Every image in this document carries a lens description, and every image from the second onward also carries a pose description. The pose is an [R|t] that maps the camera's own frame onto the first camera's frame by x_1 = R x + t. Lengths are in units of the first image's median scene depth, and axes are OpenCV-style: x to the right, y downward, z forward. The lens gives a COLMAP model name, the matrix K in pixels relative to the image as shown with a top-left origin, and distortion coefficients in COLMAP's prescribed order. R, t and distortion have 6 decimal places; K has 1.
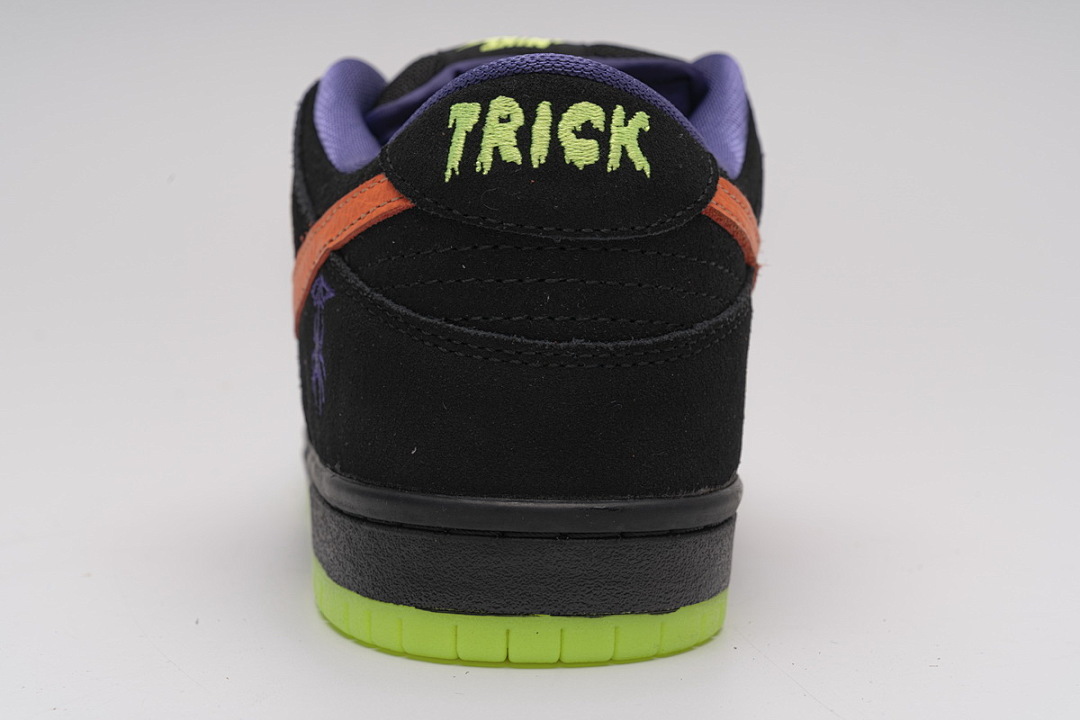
lens RADIAL K [[1891.7, 0, 539.6], [0, 1891.7, 358.7], [0, 0, 1]] dist [0.049982, 0.000000]
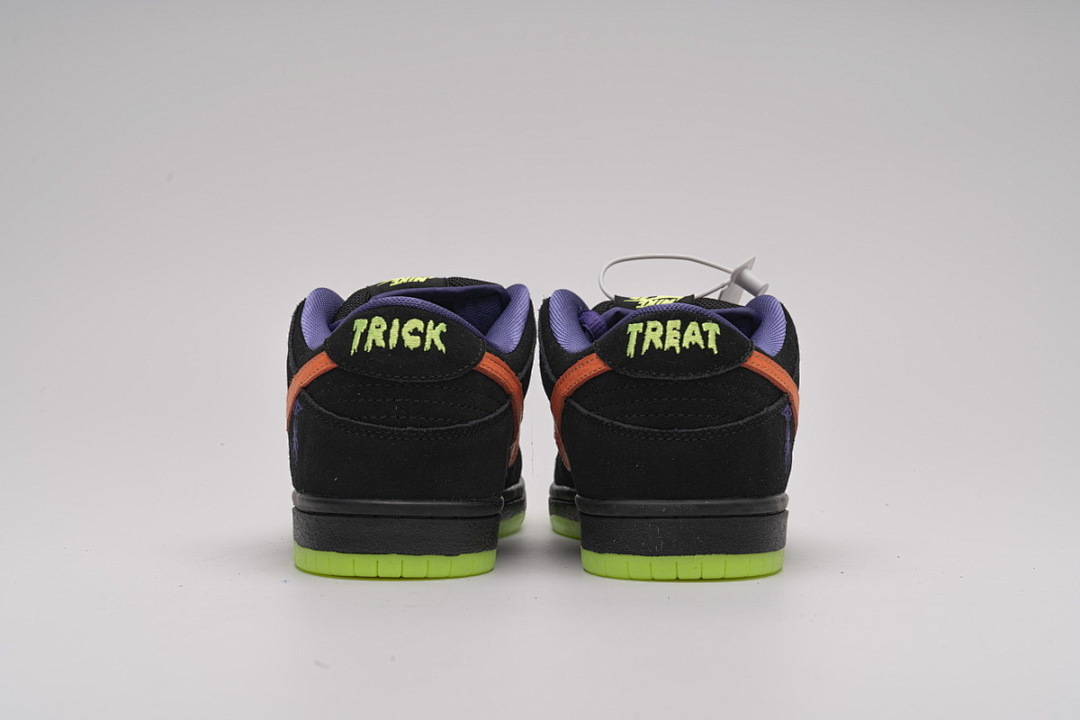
lens RADIAL K [[1988.3, 0, 539.8], [0, 1988.3, 361.3], [0, 0, 1]] dist [0.129636, 0.000000]
pose [[0.999340, -0.001262, -0.036298, 0.249857], [-0.001693, 0.996692, -0.081256, 0.099182], [0.036281, 0.081264, 0.996032, -1.273070]]
